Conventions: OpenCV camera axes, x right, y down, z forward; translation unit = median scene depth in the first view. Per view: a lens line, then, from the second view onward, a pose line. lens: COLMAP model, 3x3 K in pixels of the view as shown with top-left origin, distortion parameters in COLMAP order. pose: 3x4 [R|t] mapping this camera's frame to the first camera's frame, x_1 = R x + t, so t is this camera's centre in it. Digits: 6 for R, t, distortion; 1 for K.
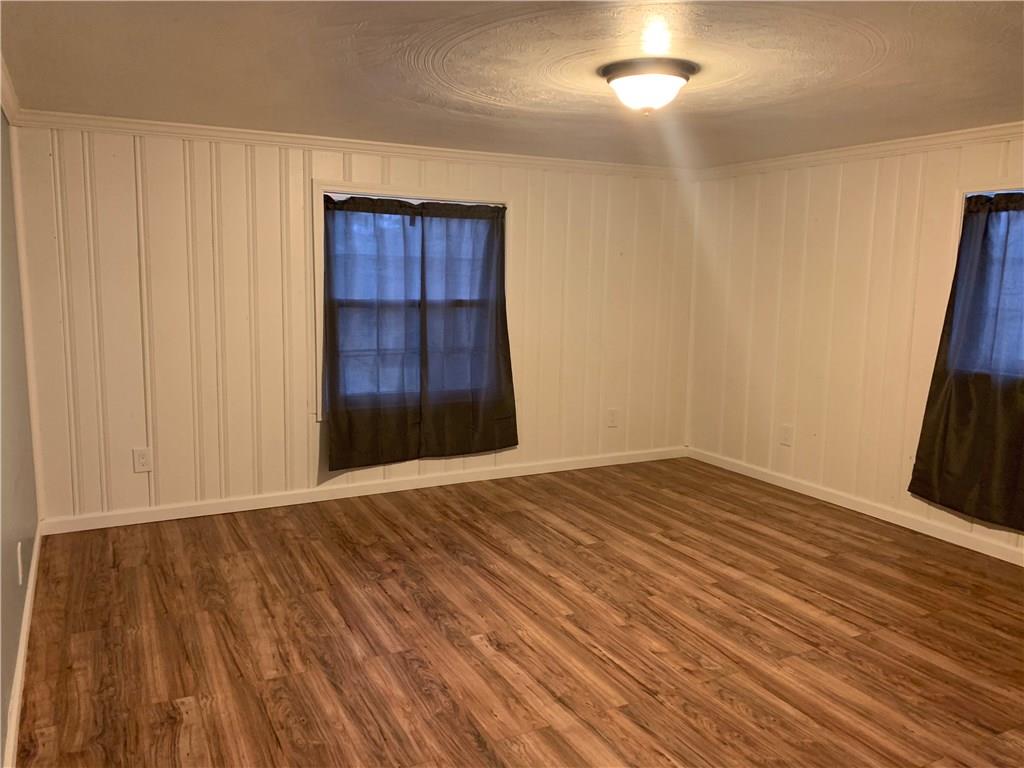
lens RADIAL K [[776.0, 0, 512.0], [0, 776.0, 384.0], [0, 0, 1]] dist [0.006681, 0.002832]
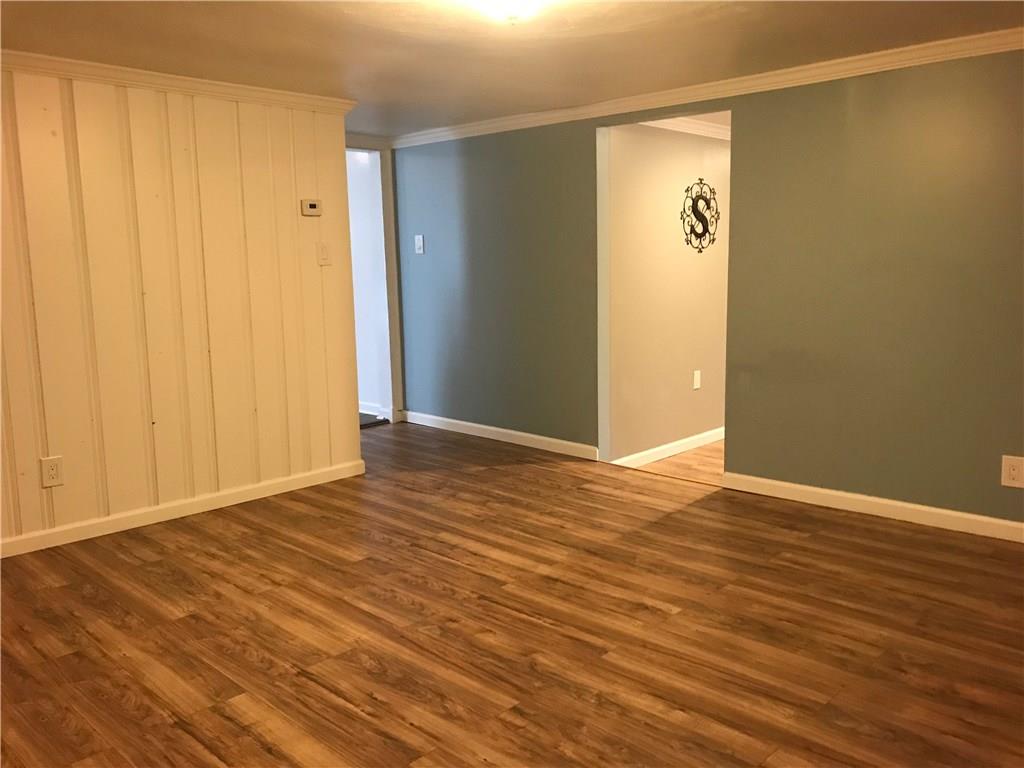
lens RADIAL K [[838.8, 0, 512.5], [0, 838.8, 378.1], [0, 0, 1]] dist [0.069314, -0.108260]
pose [[-0.948608, 0.048155, -0.312769, 0.457683], [-0.044468, 0.958264, 0.282405, -0.224388], [0.313315, 0.281800, -0.906875, 1.840292]]
